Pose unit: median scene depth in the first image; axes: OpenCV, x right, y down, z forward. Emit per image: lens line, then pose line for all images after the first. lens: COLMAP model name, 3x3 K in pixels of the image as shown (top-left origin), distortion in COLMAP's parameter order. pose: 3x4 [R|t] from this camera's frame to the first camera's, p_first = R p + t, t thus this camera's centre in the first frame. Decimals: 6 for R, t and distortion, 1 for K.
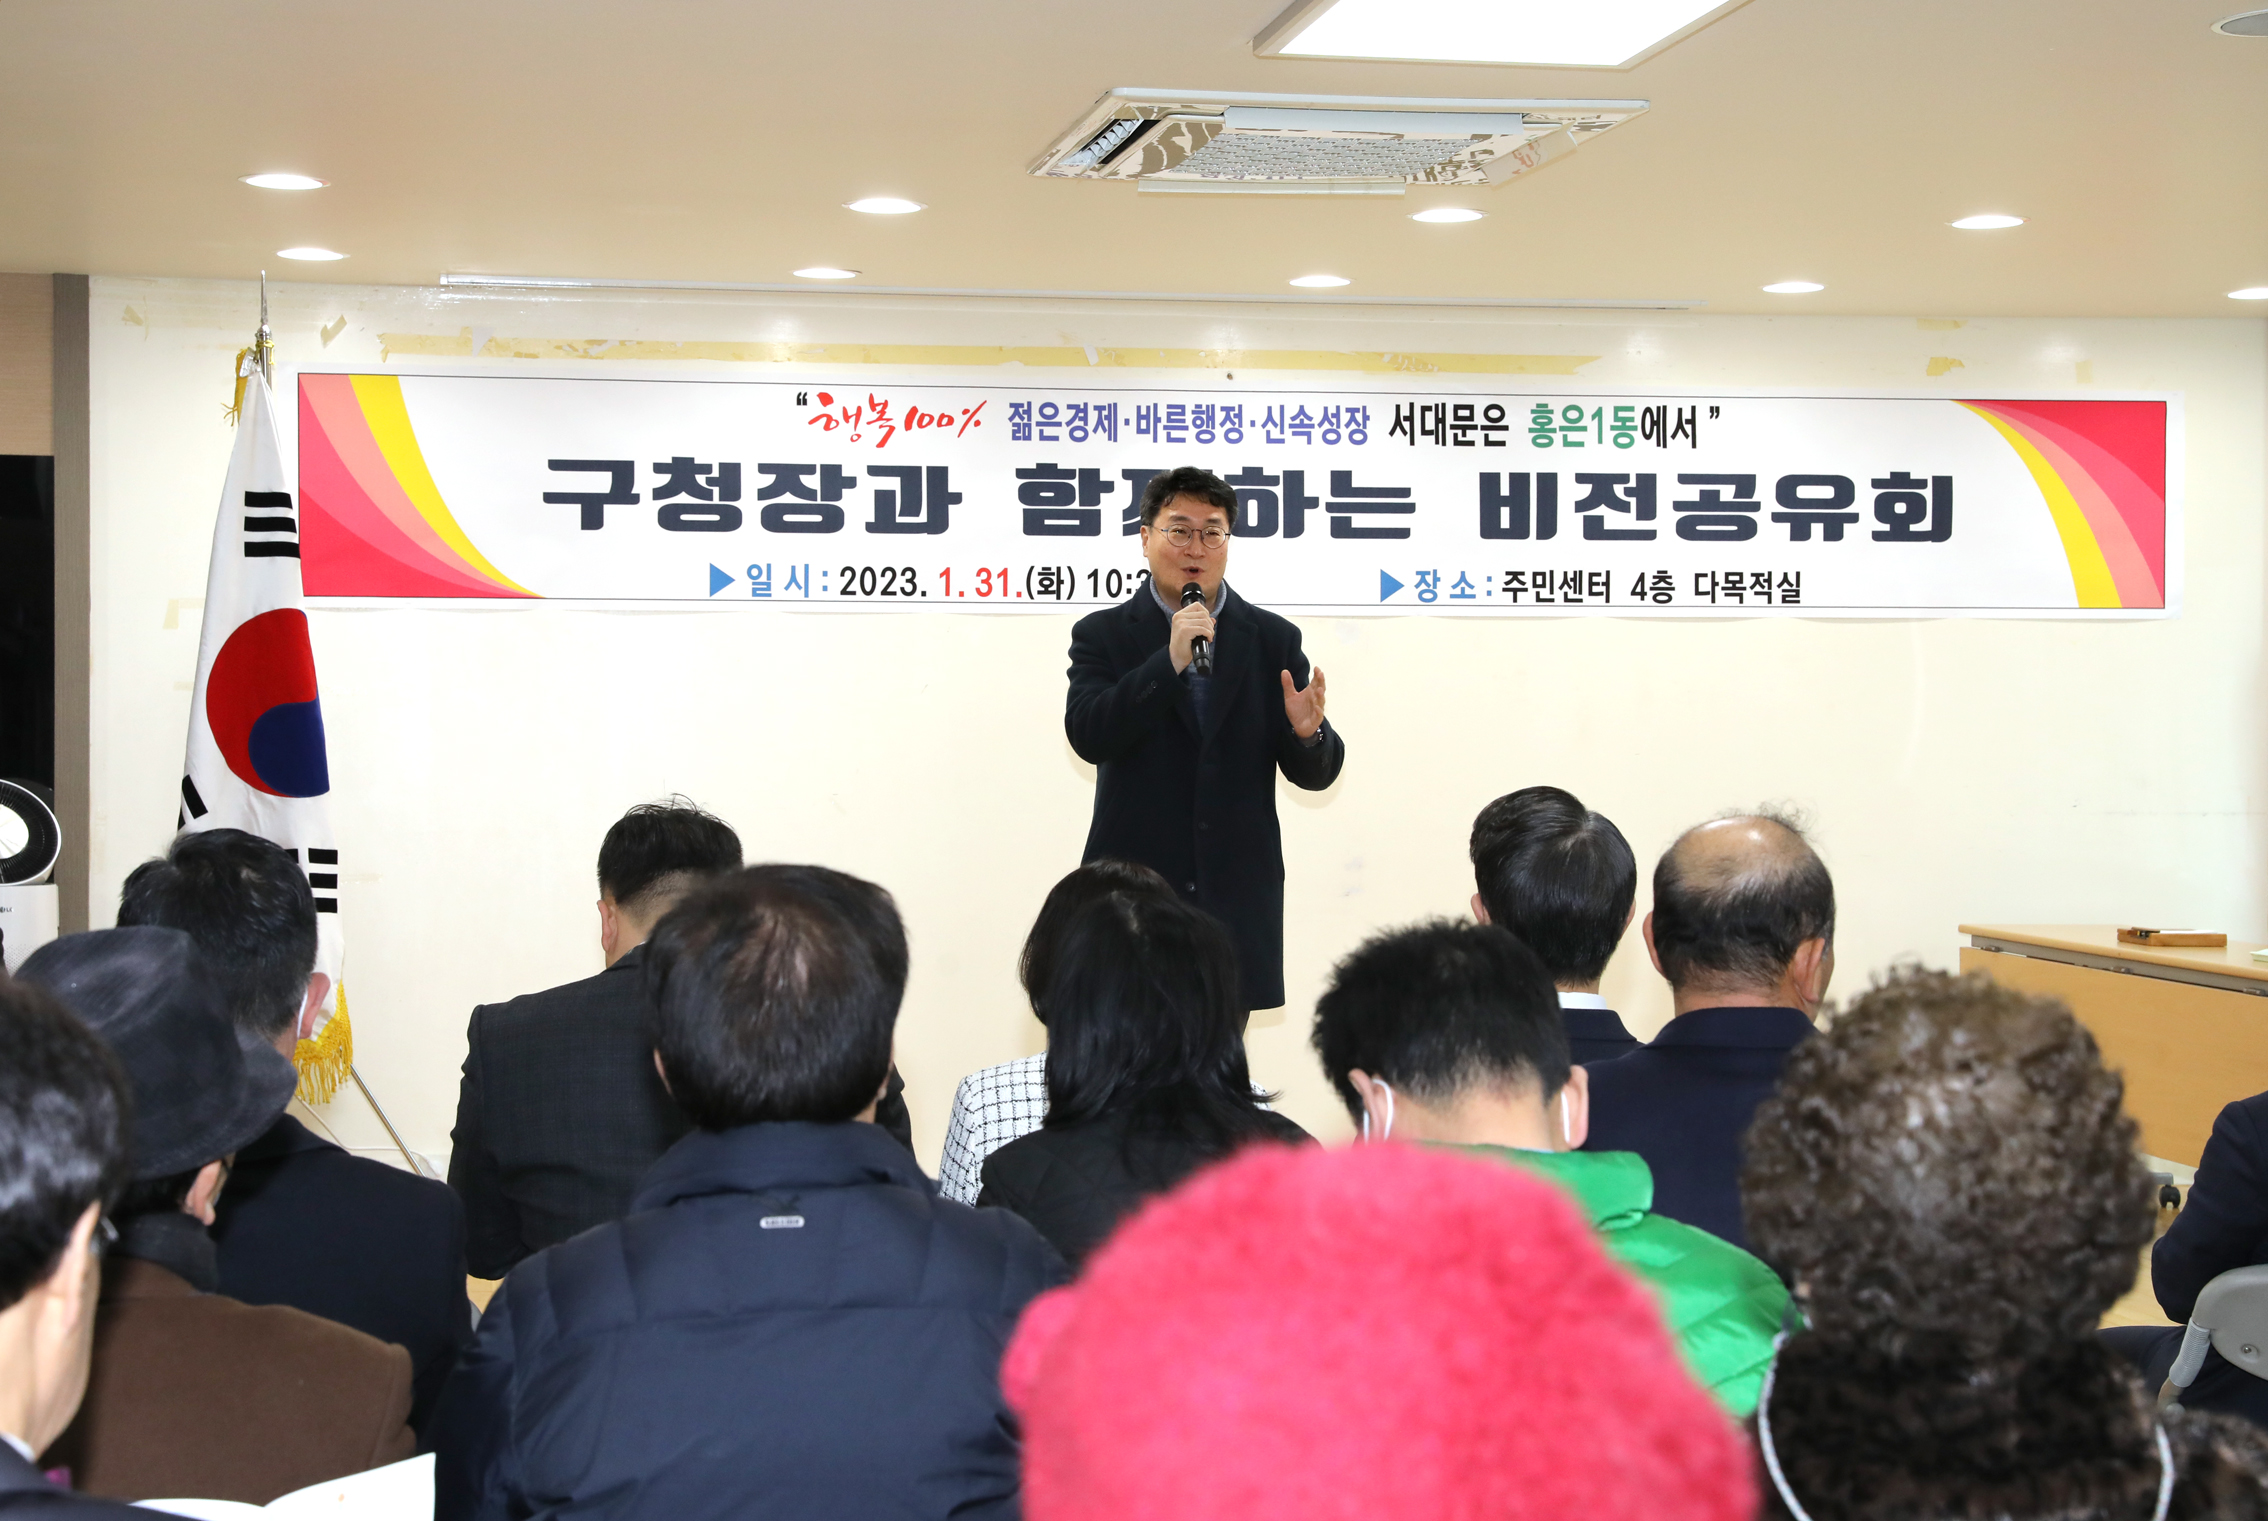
lens RADIAL K [[3676.2, 0, 1097.3], [0, 3676.2, 763.4], [0, 0, 1]] dist [0.146552, 0.000000]
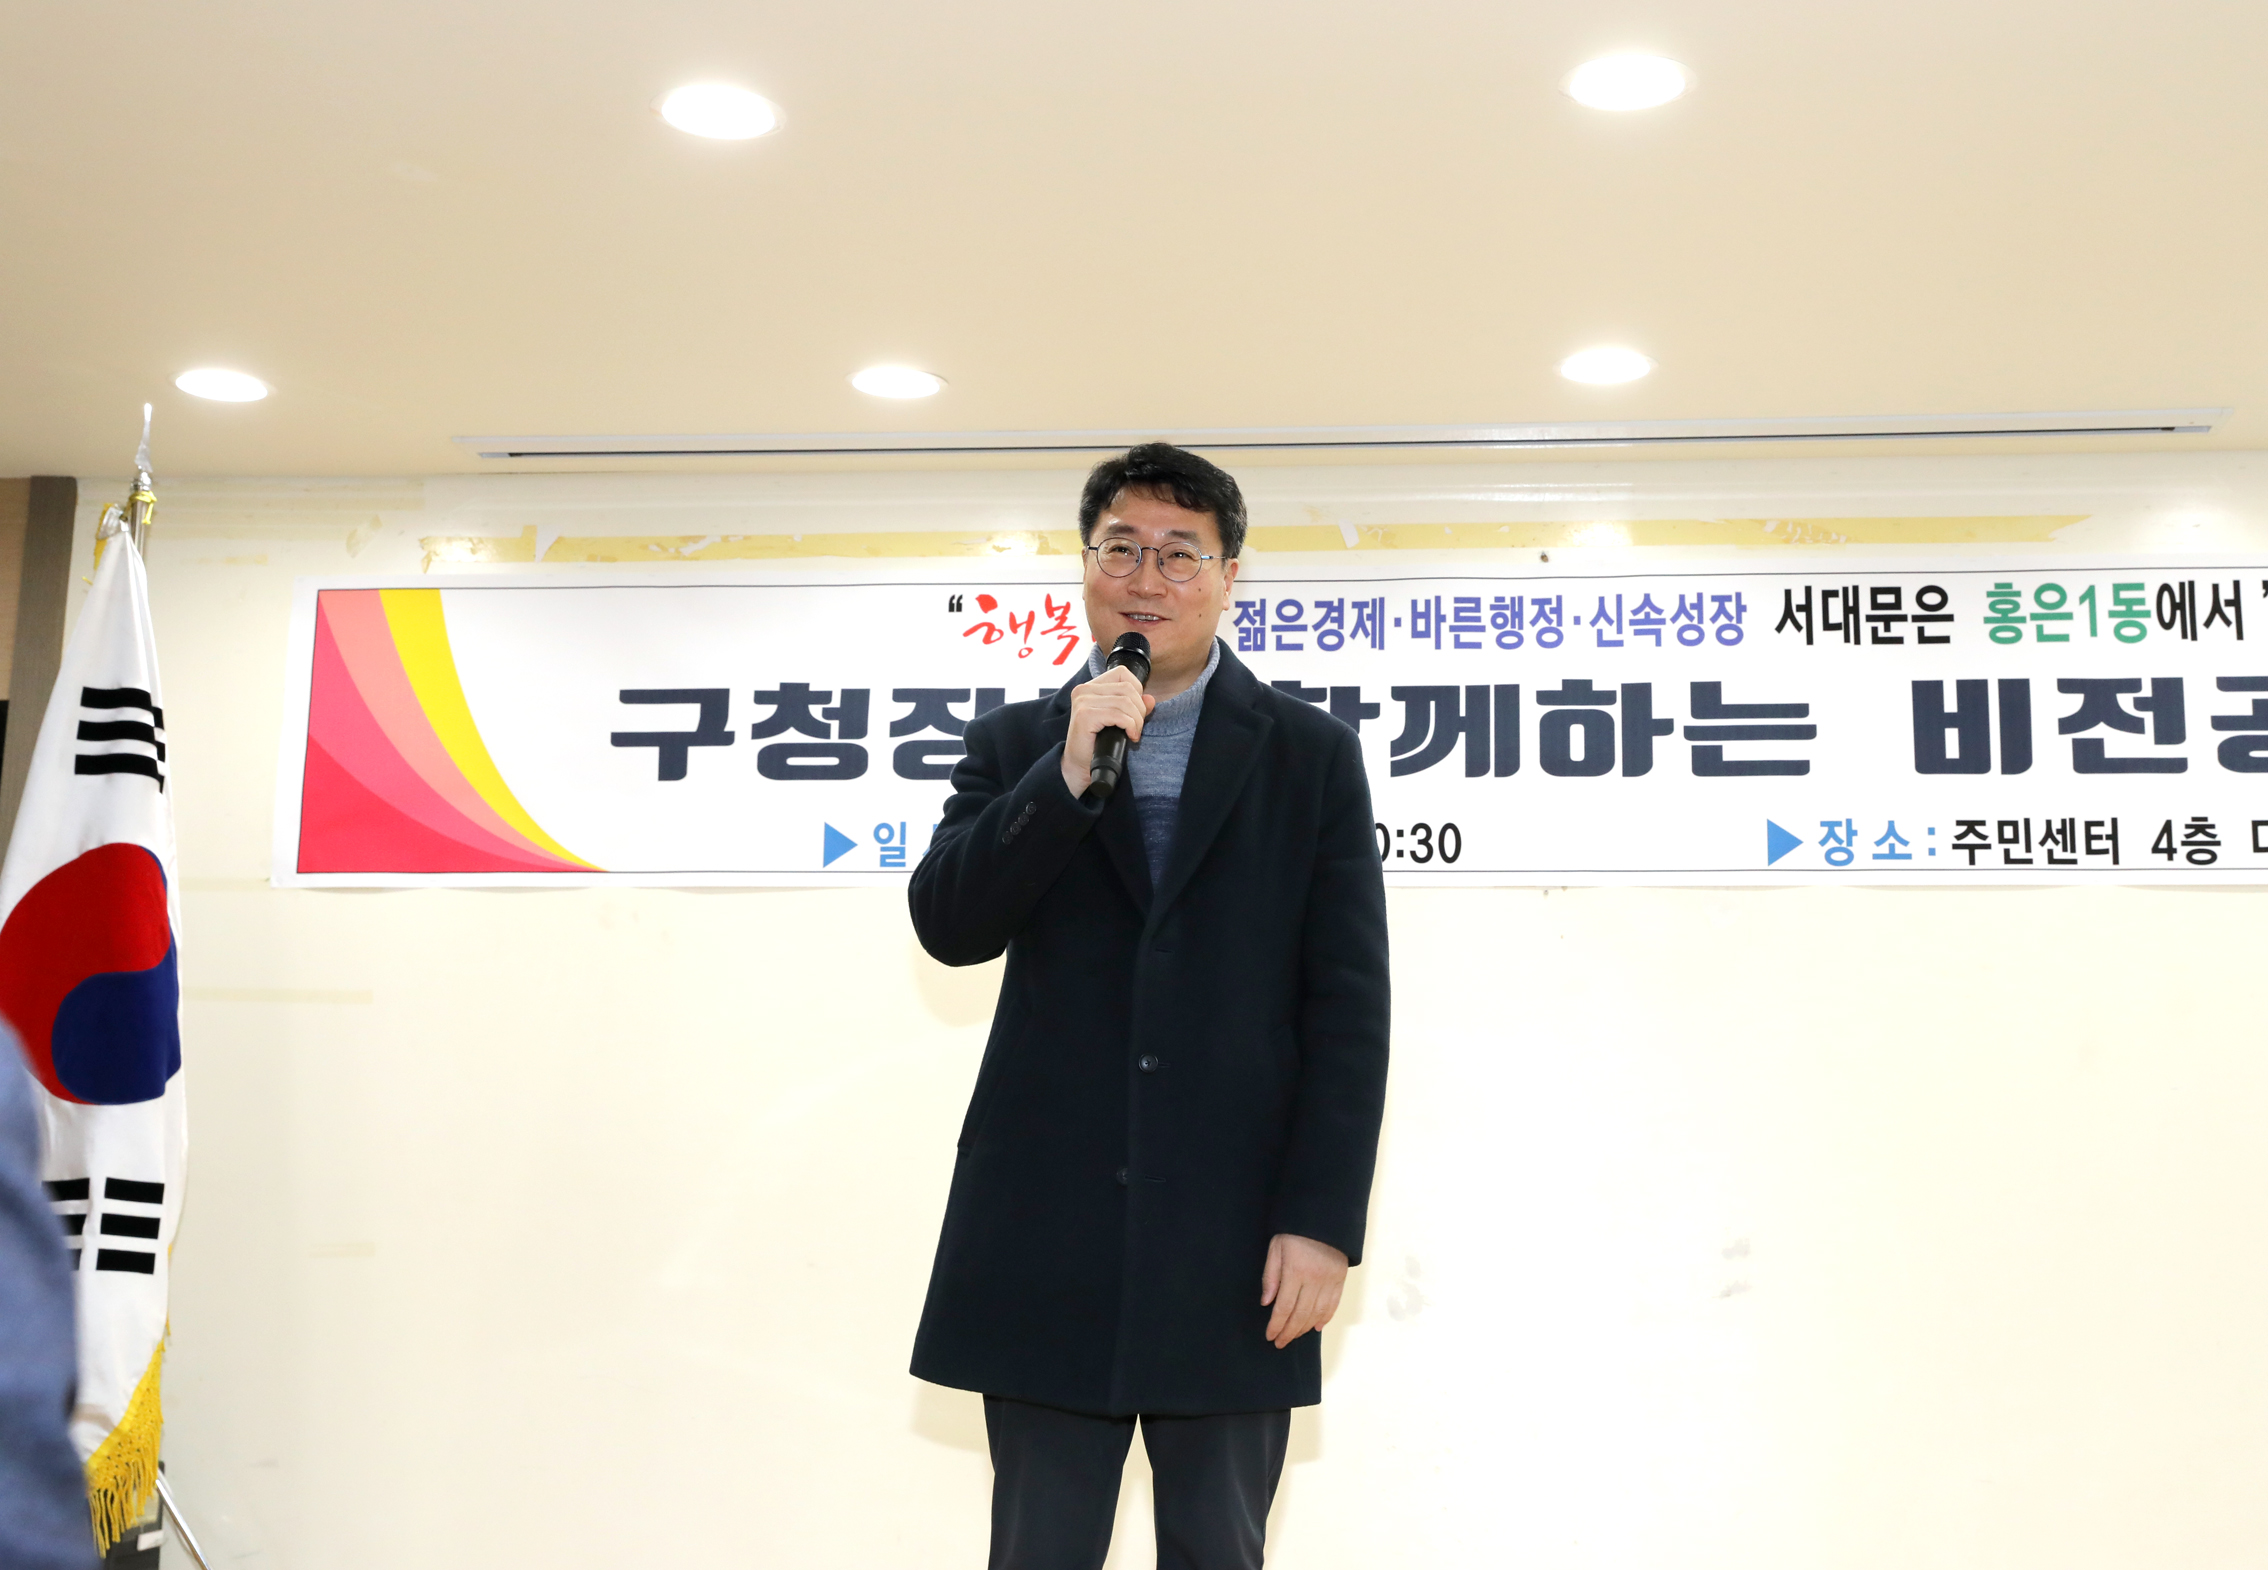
lens RADIAL K [[3025.0, 0, 1255.6], [0, 3025.0, 740.5], [0, 0, 1]] dist [0.060740, 0.000000]
pose [[0.967636, -0.037089, -0.249608, 0.128506], [-0.012236, 0.981081, -0.193213, 0.045120], [0.252051, 0.190014, 0.948875, 0.434484]]
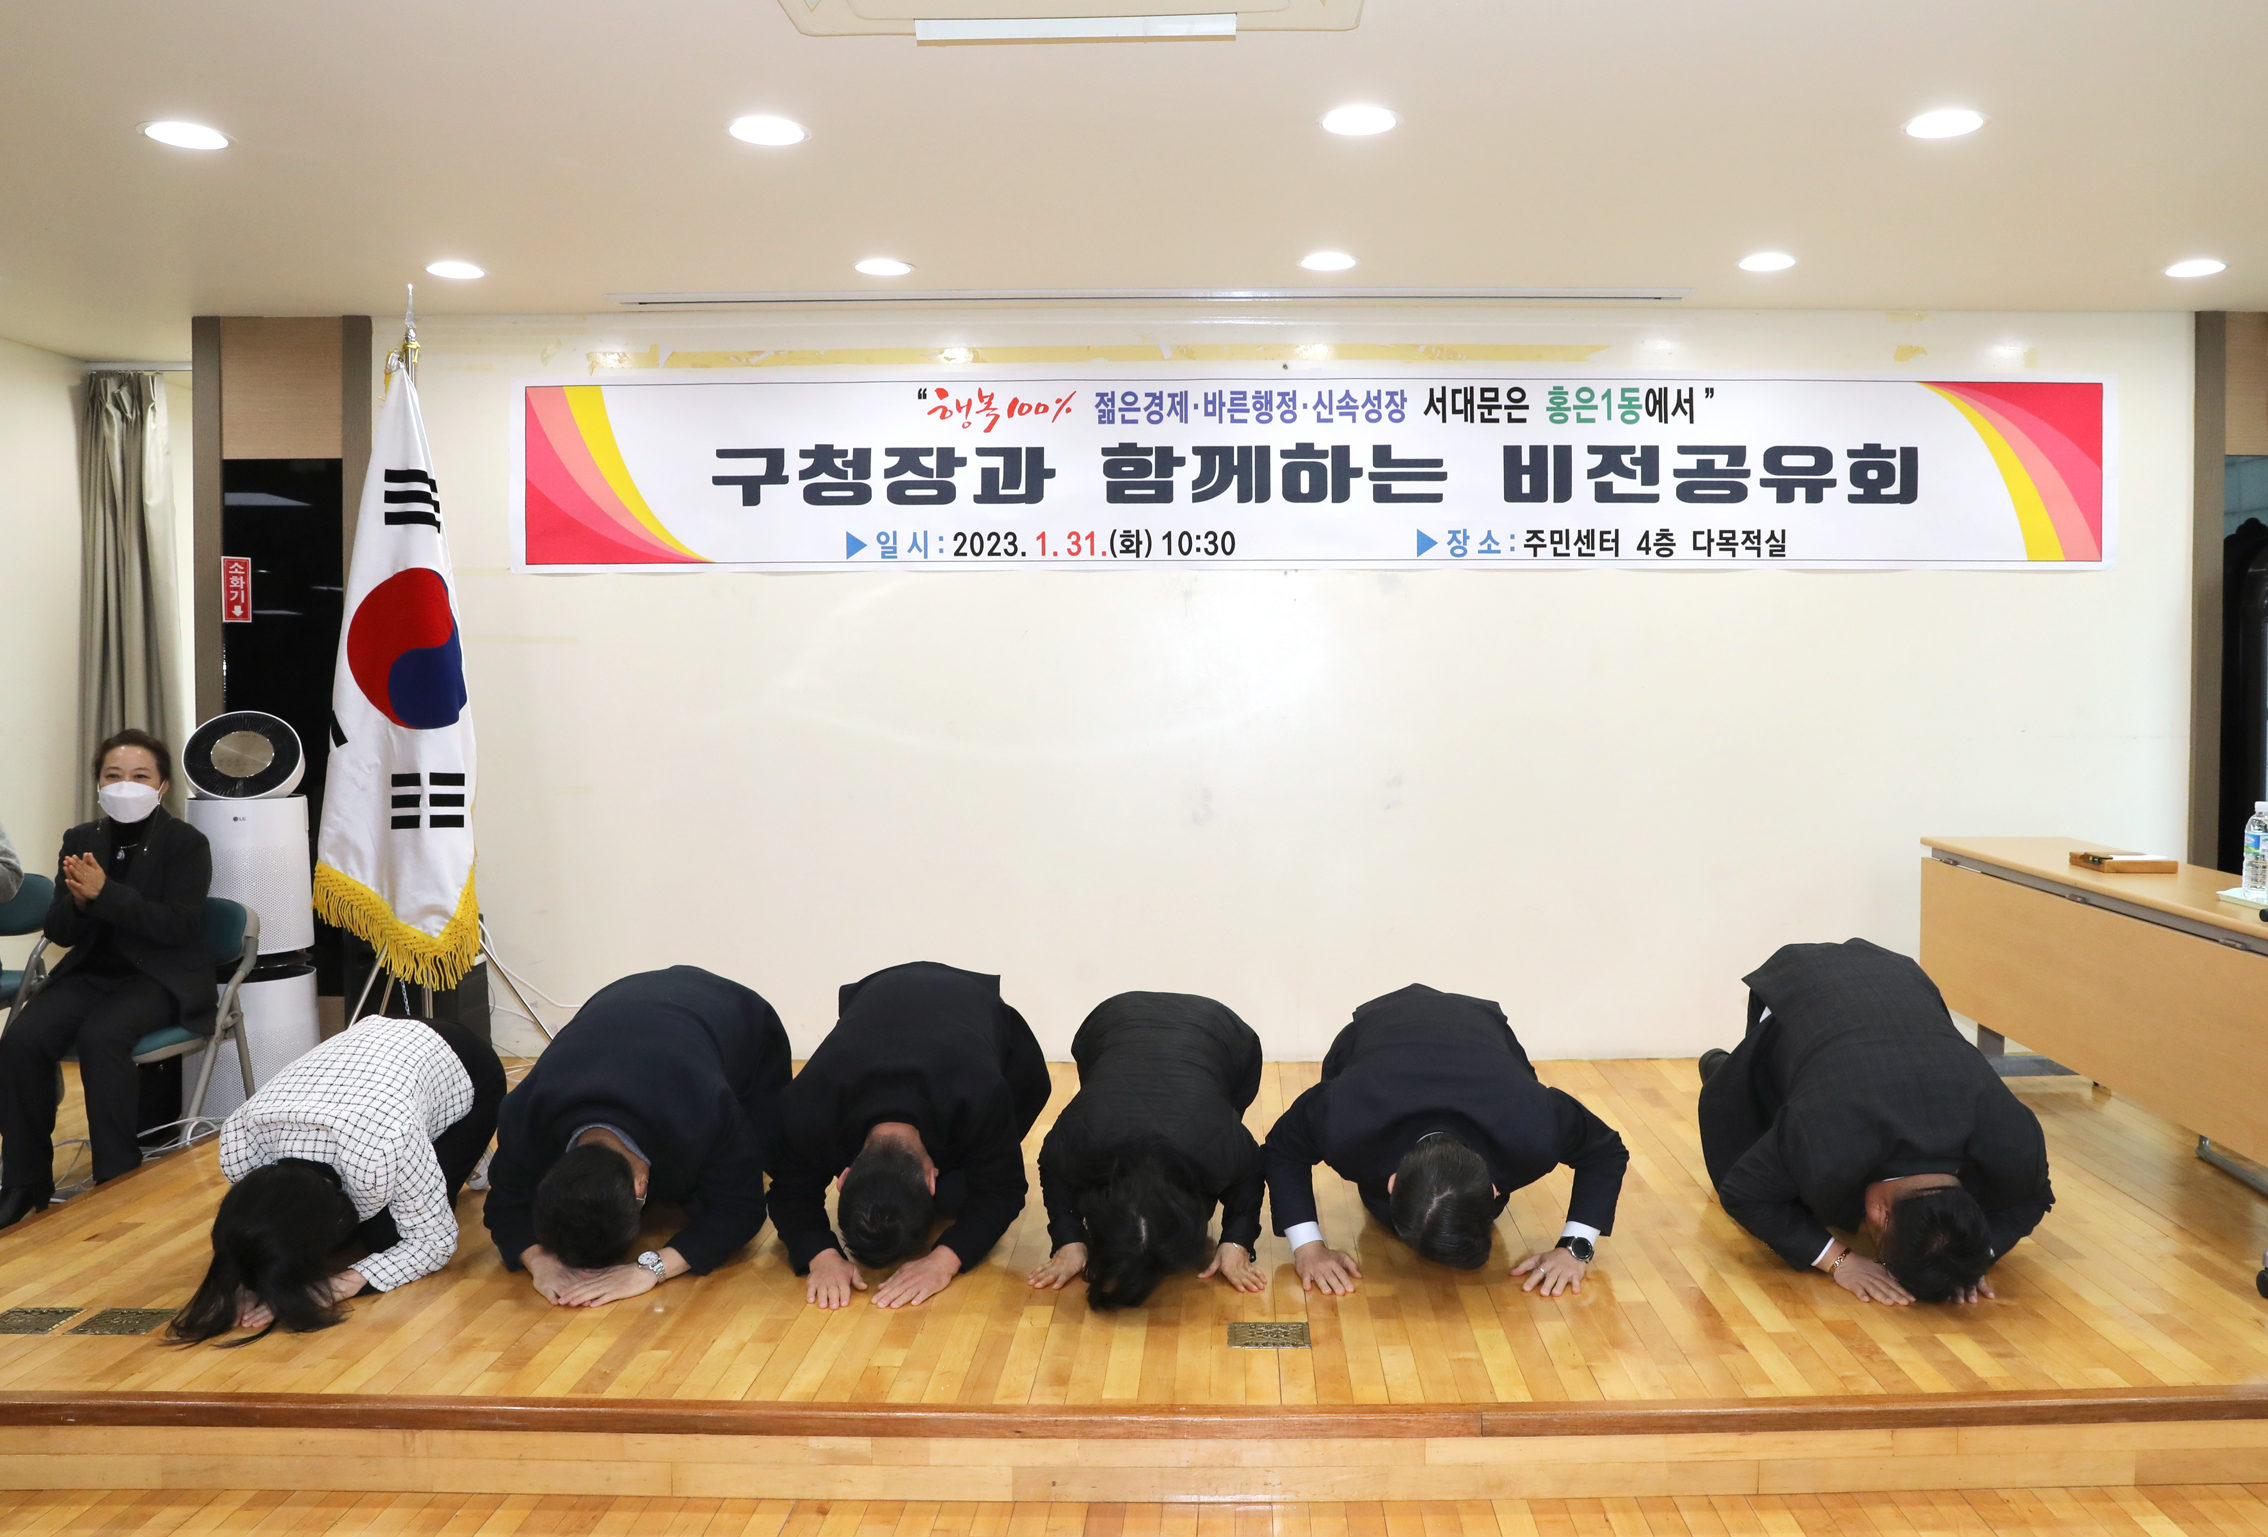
lens RADIAL K [[1714.9, 0, 1243.1], [0, 1714.9, 736.8], [0, 0, 1]] dist [-0.112910, 0.088092]
pose [[0.986786, 0.001856, -0.162018, 0.111854], [0.002662, 0.999614, 0.027667, -0.002082], [0.162006, -0.027732, 0.986400, 0.460361]]
